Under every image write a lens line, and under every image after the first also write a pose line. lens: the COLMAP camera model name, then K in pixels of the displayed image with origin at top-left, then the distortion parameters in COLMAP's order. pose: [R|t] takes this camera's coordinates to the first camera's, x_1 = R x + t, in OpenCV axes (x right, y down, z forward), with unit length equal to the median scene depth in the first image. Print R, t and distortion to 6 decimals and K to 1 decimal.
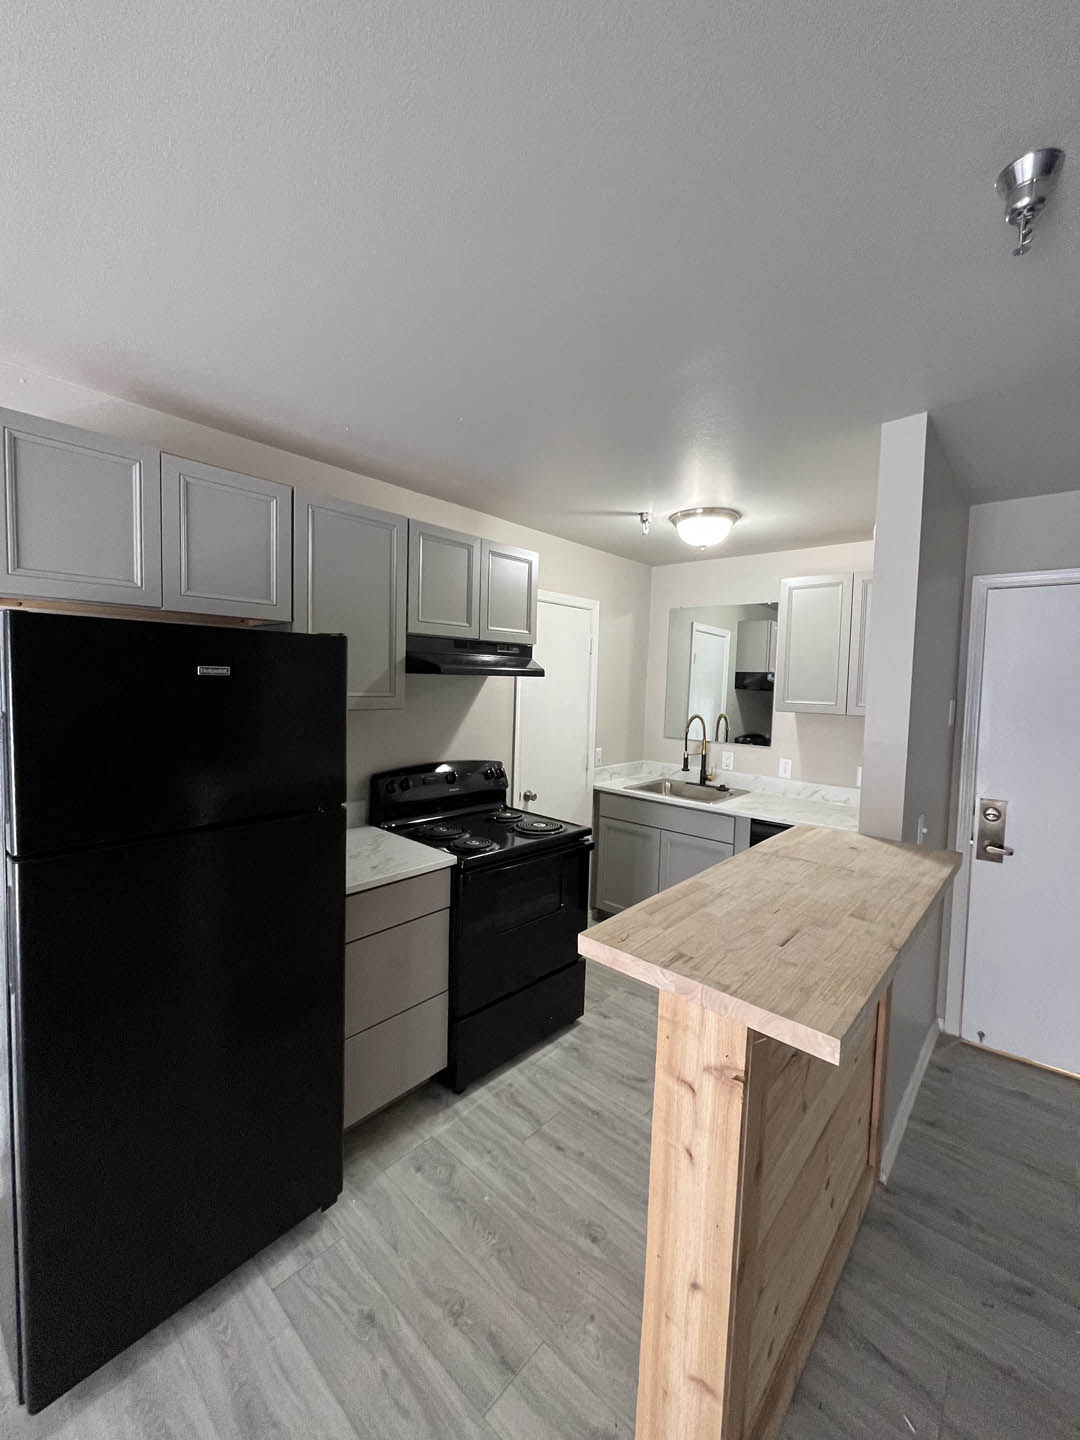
lens RADIAL K [[574.5, 0, 544.8], [0, 574.5, 709.9], [0, 0, 1]] dist [-0.013901, -0.000636]
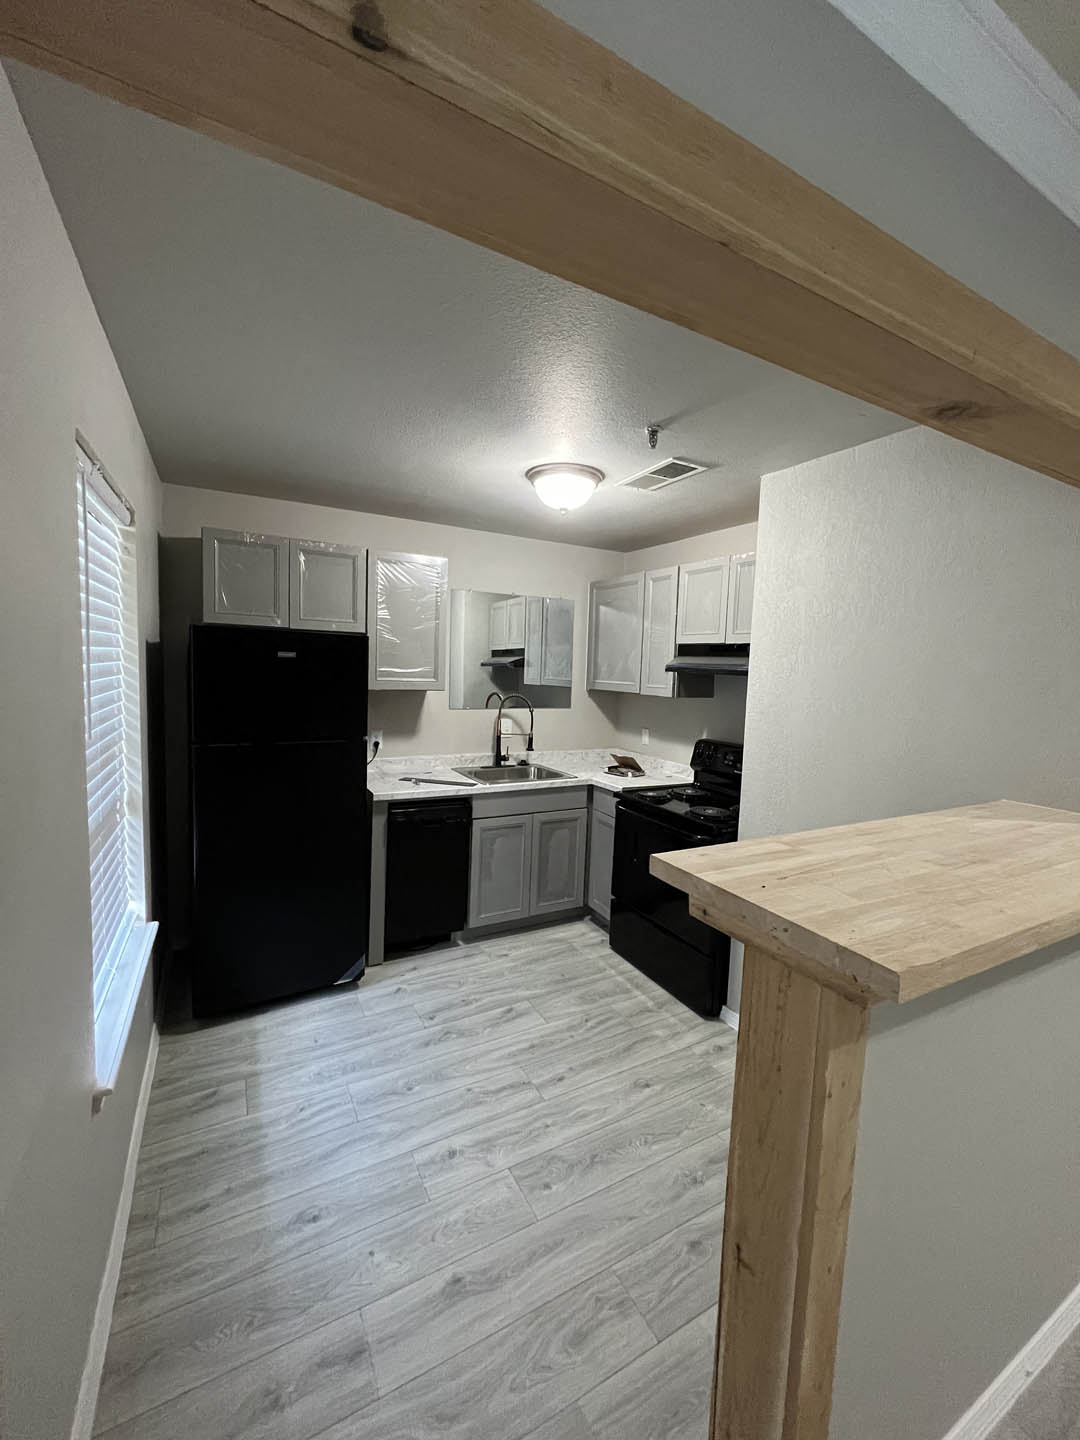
lens RADIAL K [[574.5, 0, 544.8], [0, 574.5, 709.9], [0, 0, 1]] dist [-0.013901, -0.000636]
pose [[0.327800, -0.090641, 0.940389, -1.082004], [0.026701, 0.995878, 0.086682, -0.066136], [-0.944370, -0.003305, 0.328869, 0.723106]]
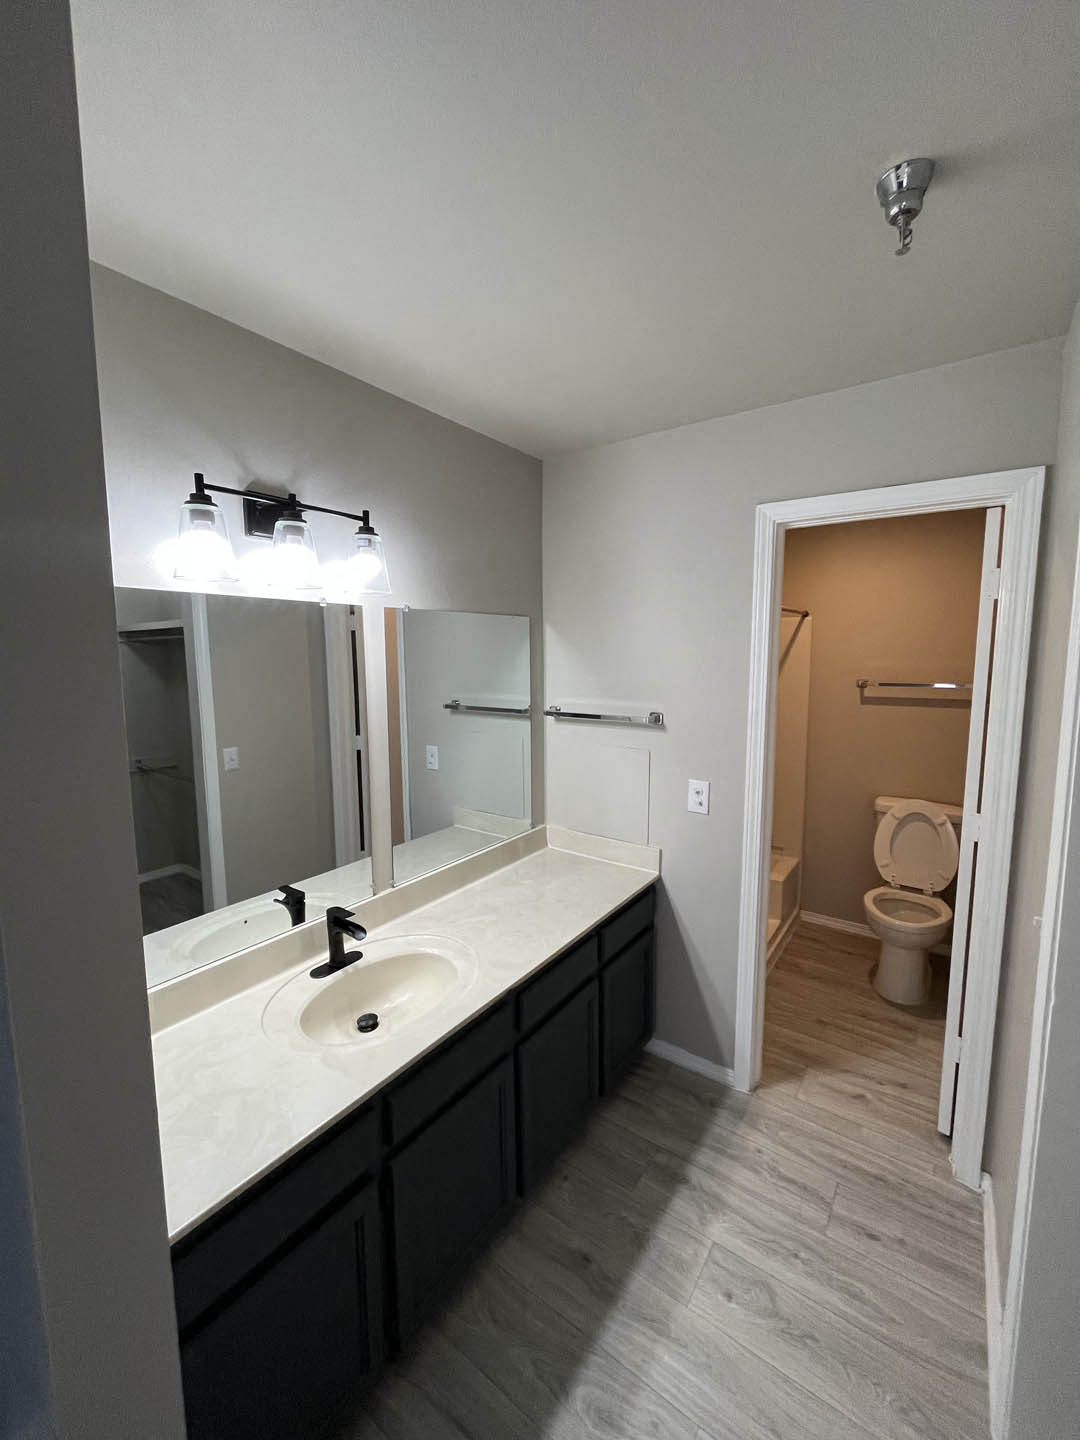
lens RADIAL K [[574.5, 0, 544.8], [0, 574.5, 709.9], [0, 0, 1]] dist [-0.013901, -0.000636]
pose [[0.995007, -0.044855, 0.089162, -0.526138], [0.040797, 0.998070, 0.046823, -0.044580], [-0.091091, -0.042951, 0.994916, 0.297208]]
